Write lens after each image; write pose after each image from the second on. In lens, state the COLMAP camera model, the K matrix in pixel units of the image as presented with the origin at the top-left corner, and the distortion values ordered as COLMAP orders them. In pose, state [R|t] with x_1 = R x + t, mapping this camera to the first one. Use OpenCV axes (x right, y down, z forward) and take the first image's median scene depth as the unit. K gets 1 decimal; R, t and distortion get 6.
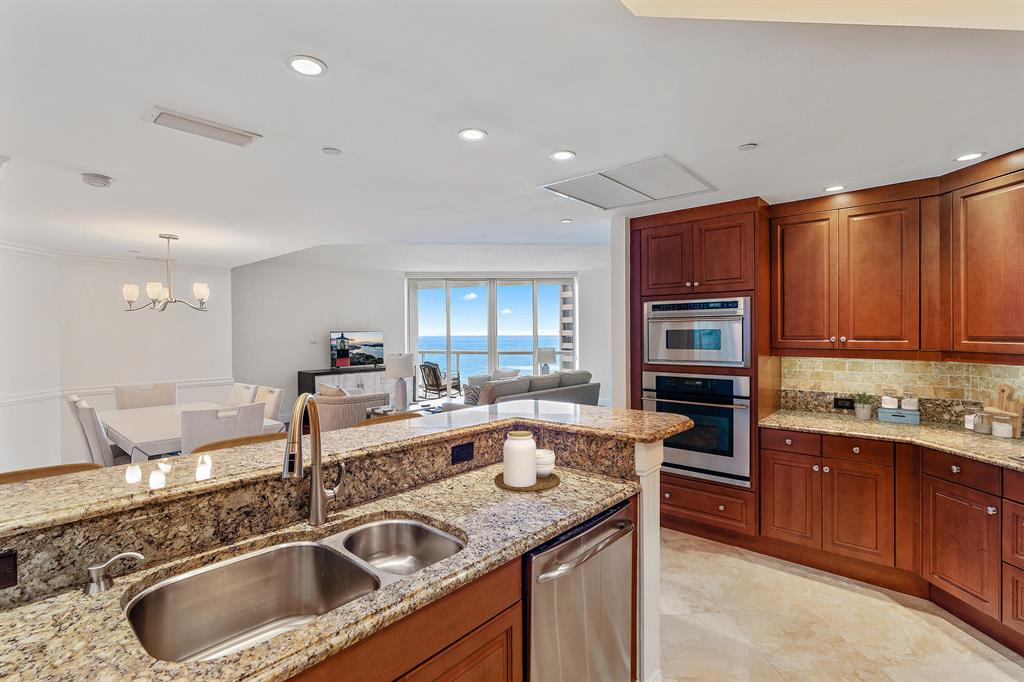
lens RADIAL K [[476.3, 0, 516.6], [0, 476.3, 336.7], [0, 0, 1]] dist [0.000761, 0.000013]
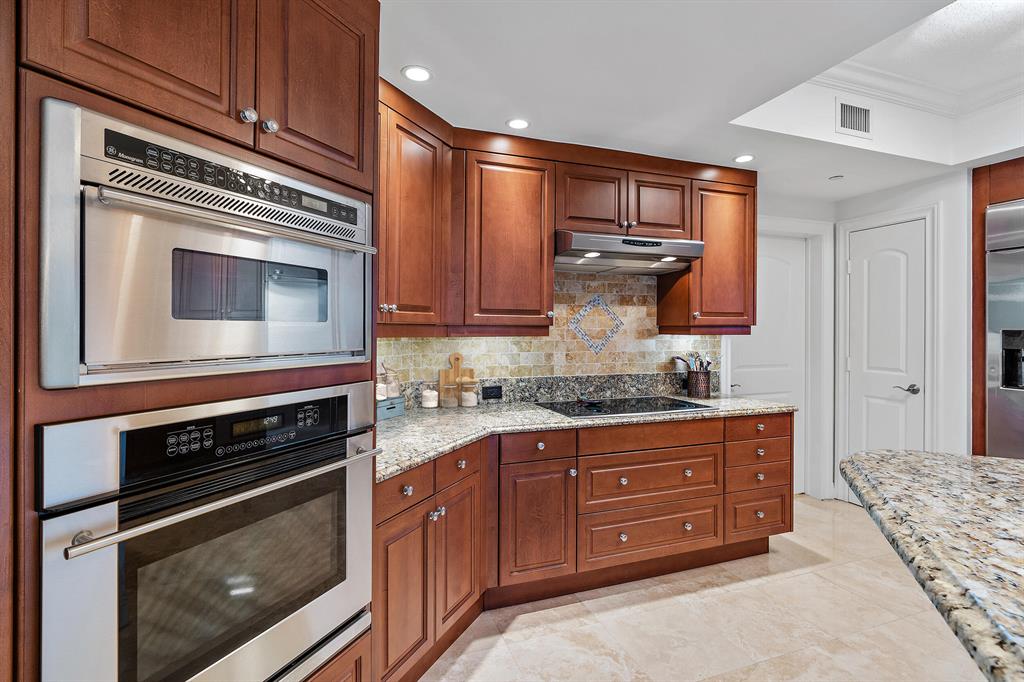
lens RADIAL K [[476.3, 0, 512.5], [0, 476.3, 330.8], [0, 0, 1]] dist [0.000761, 0.000013]
pose [[-0.267050, 0.003342, 0.963677, 0.013193], [0.007037, 0.999974, -0.001518, 0.040304], [-0.963657, 0.006376, -0.267066, 1.075249]]
